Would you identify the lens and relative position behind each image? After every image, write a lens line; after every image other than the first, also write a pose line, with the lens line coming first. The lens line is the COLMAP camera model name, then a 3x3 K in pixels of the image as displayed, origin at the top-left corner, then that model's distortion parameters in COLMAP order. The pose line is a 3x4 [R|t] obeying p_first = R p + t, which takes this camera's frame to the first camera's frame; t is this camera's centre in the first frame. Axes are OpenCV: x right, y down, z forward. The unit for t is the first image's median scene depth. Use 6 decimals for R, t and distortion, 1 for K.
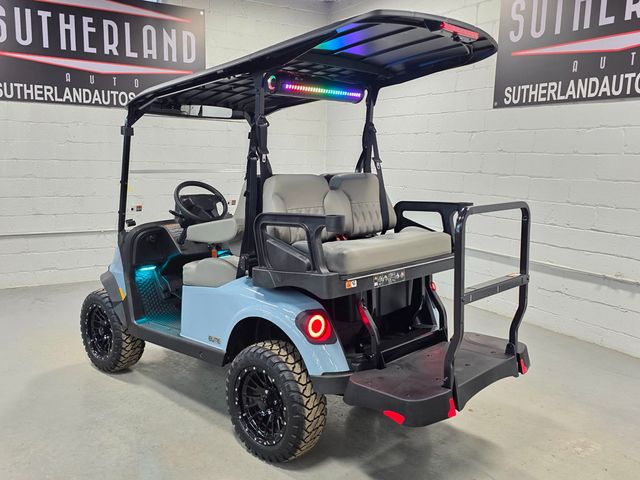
lens RADIAL K [[580.8, 0, 316.2], [0, 580.8, 243.3], [0, 0, 1]] dist [0.084024, -0.090866]
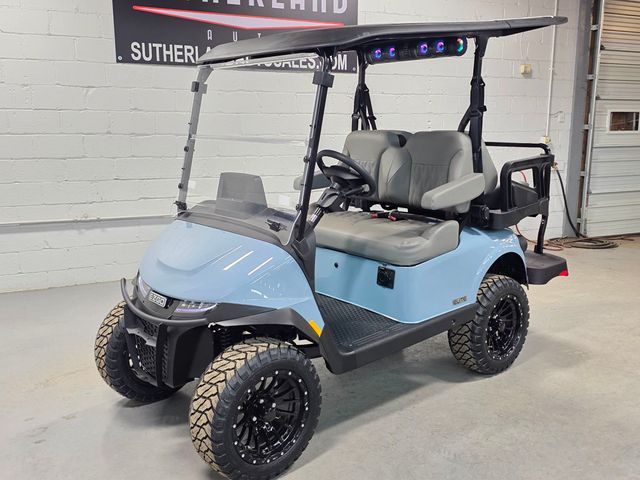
lens RADIAL K [[602.3, 0, 319.6], [0, 602.3, 236.8], [0, 0, 1]] dist [0.106408, -0.161993]
pose [[0.100761, -0.202430, 0.974099, -0.943377], [0.152870, 0.970606, 0.185891, -0.135577], [-0.983096, 0.130180, 0.128745, 0.863110]]
